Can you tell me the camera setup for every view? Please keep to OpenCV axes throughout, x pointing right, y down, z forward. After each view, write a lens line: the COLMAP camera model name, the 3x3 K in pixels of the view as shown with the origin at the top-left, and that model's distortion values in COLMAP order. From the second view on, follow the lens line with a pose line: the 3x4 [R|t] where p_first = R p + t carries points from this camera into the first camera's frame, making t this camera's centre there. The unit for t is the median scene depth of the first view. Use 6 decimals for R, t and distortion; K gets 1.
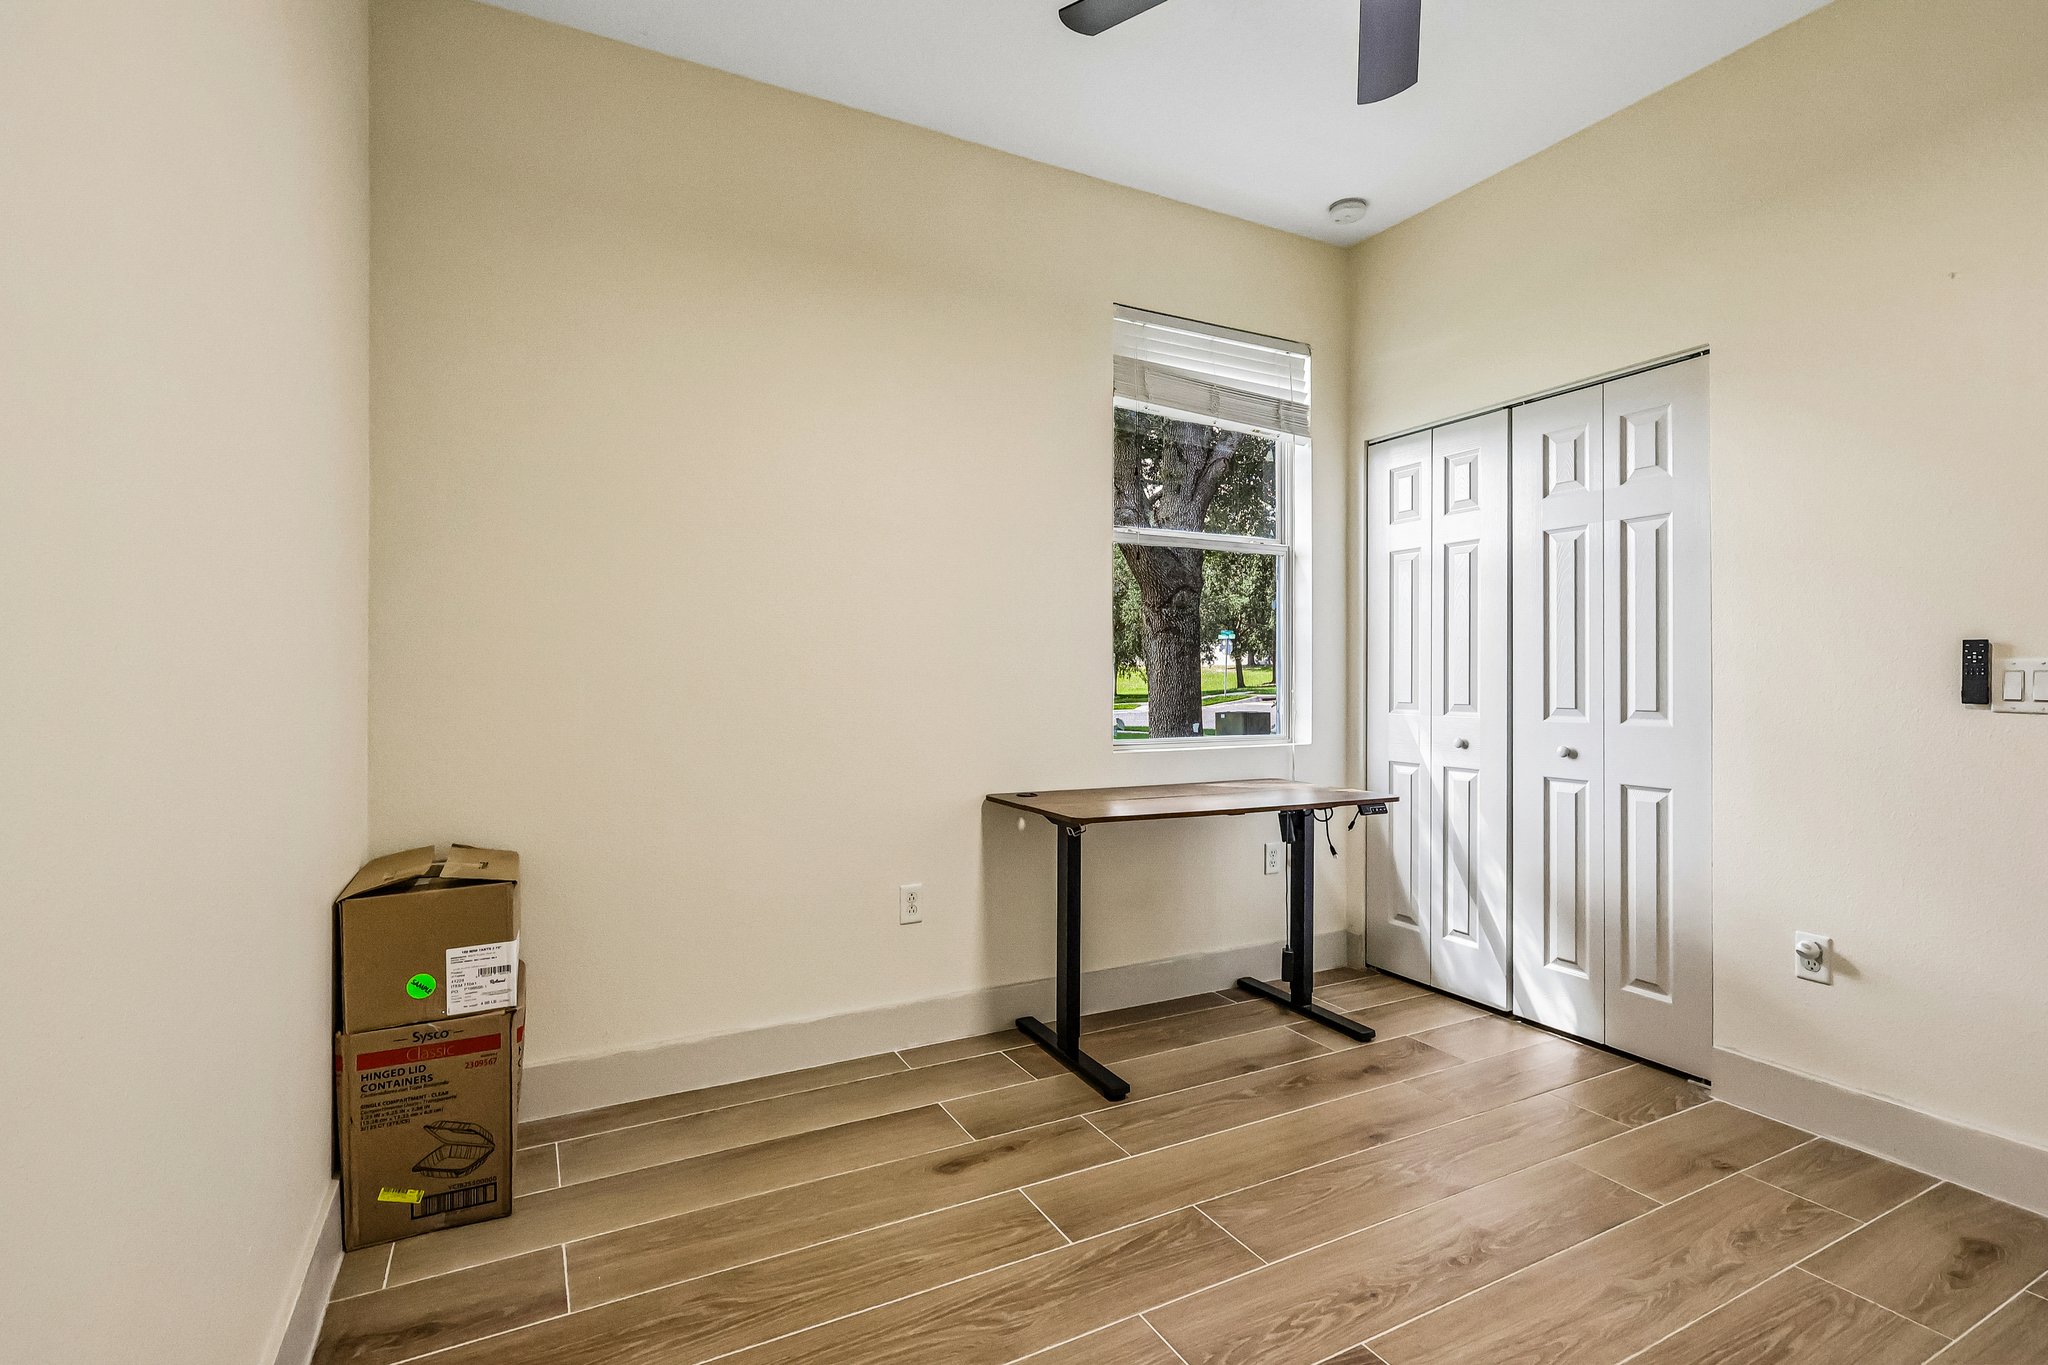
lens RADIAL K [[946.1, 0, 1024.0], [0, 946.1, 682.5], [0, 0, 1]] dist [-0.001650, -0.000734]
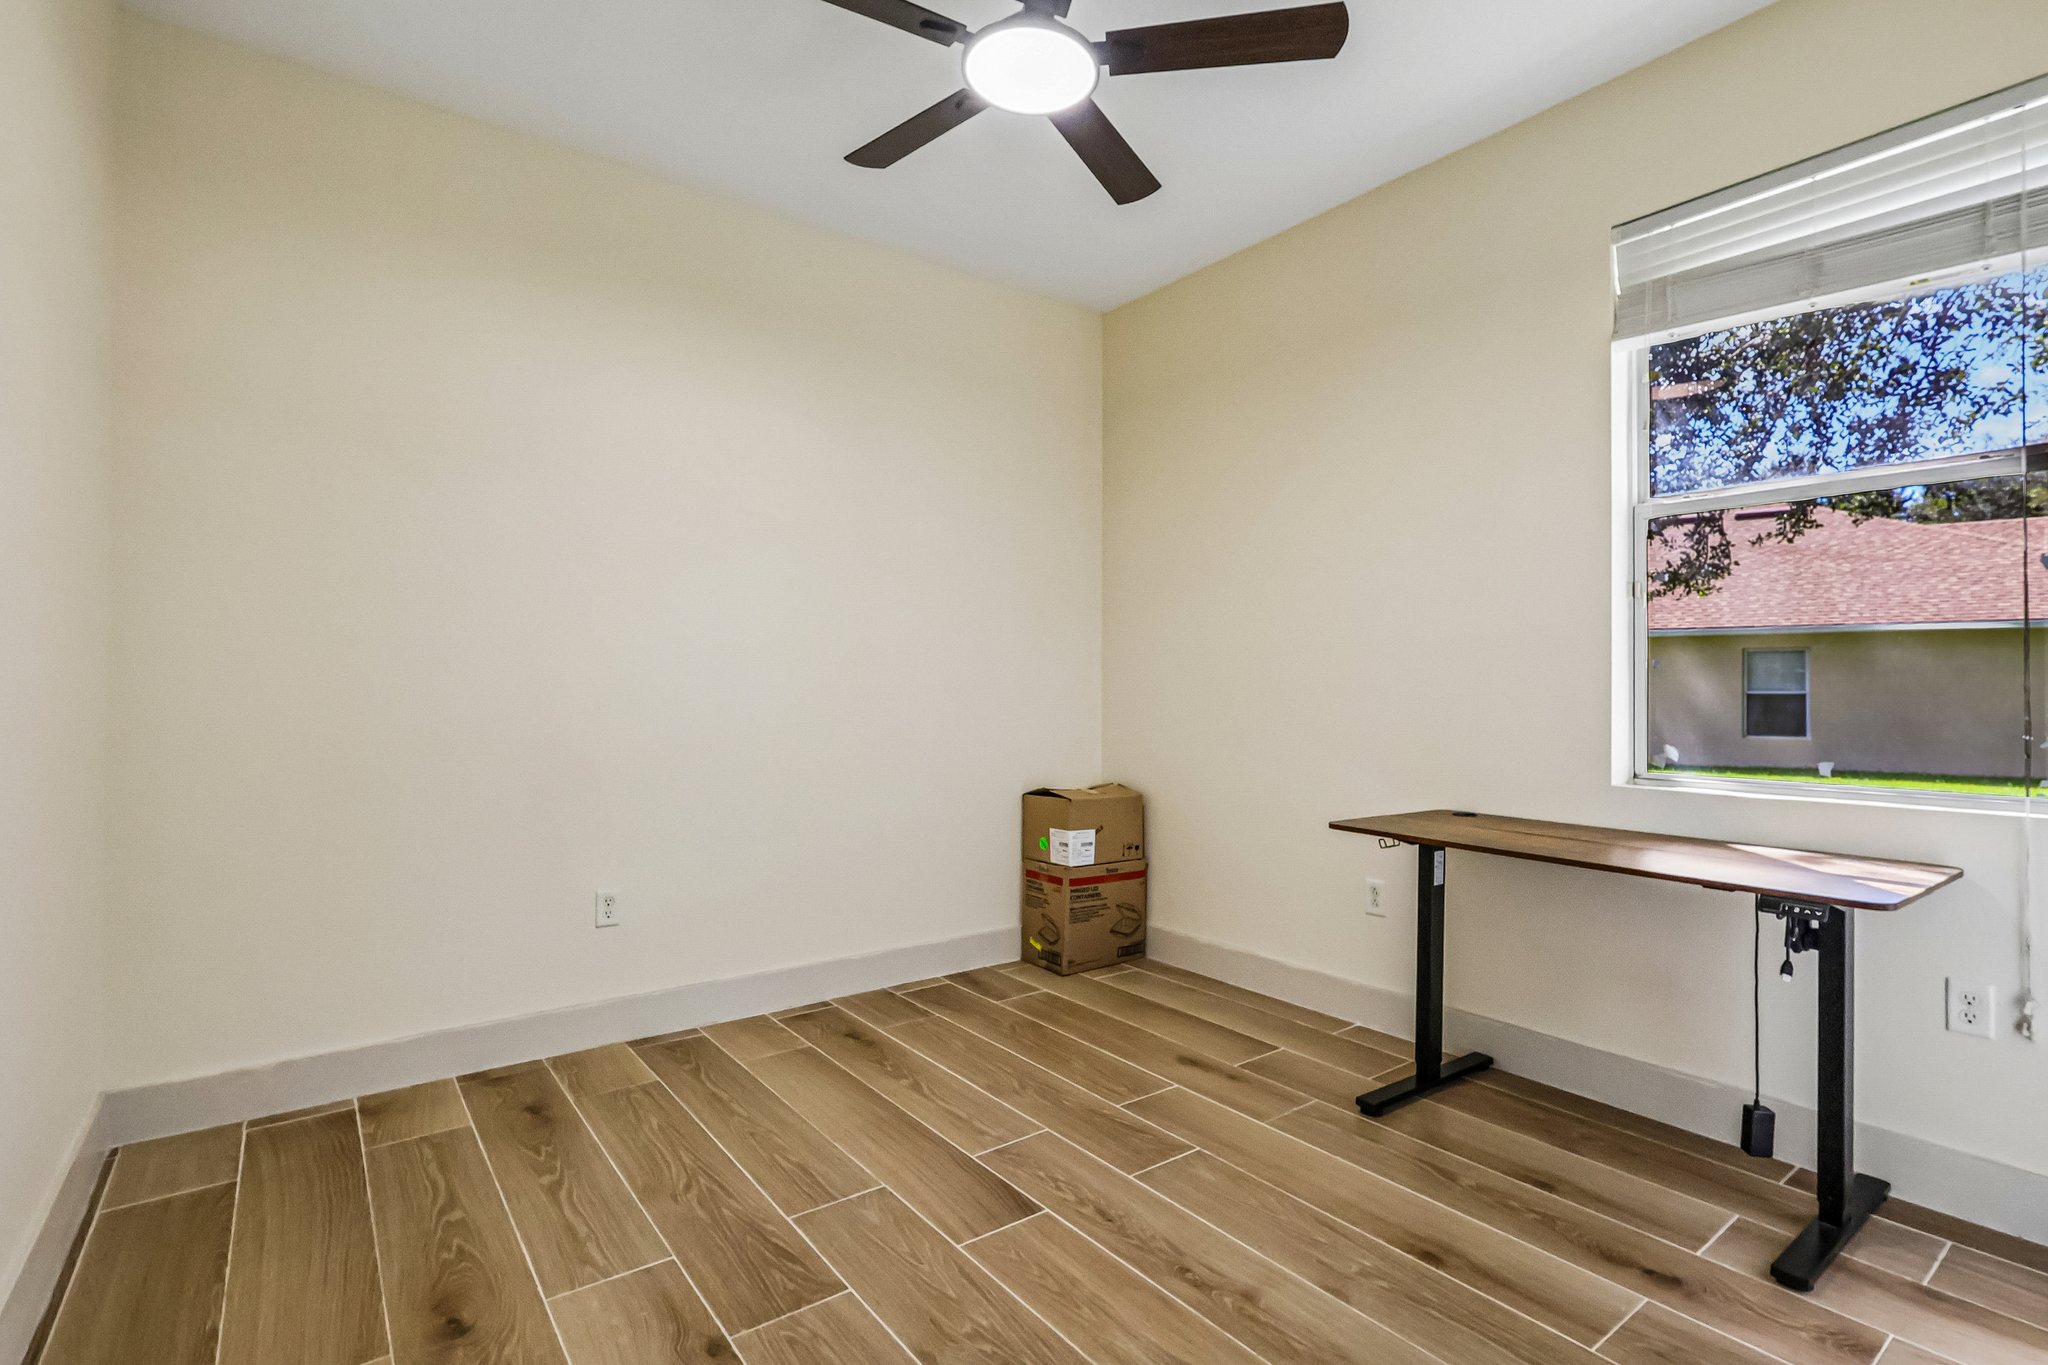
lens RADIAL K [[952.2, 0, 1029.7], [0, 952.2, 696.5], [0, 0, 1]] dist [-0.001636, 0.000039]
pose [[0.173988, 0.007683, -0.984718, 1.183328], [-0.010160, 0.999930, 0.006007, -0.001706], [0.984695, 0.008960, 0.174054, 0.546171]]
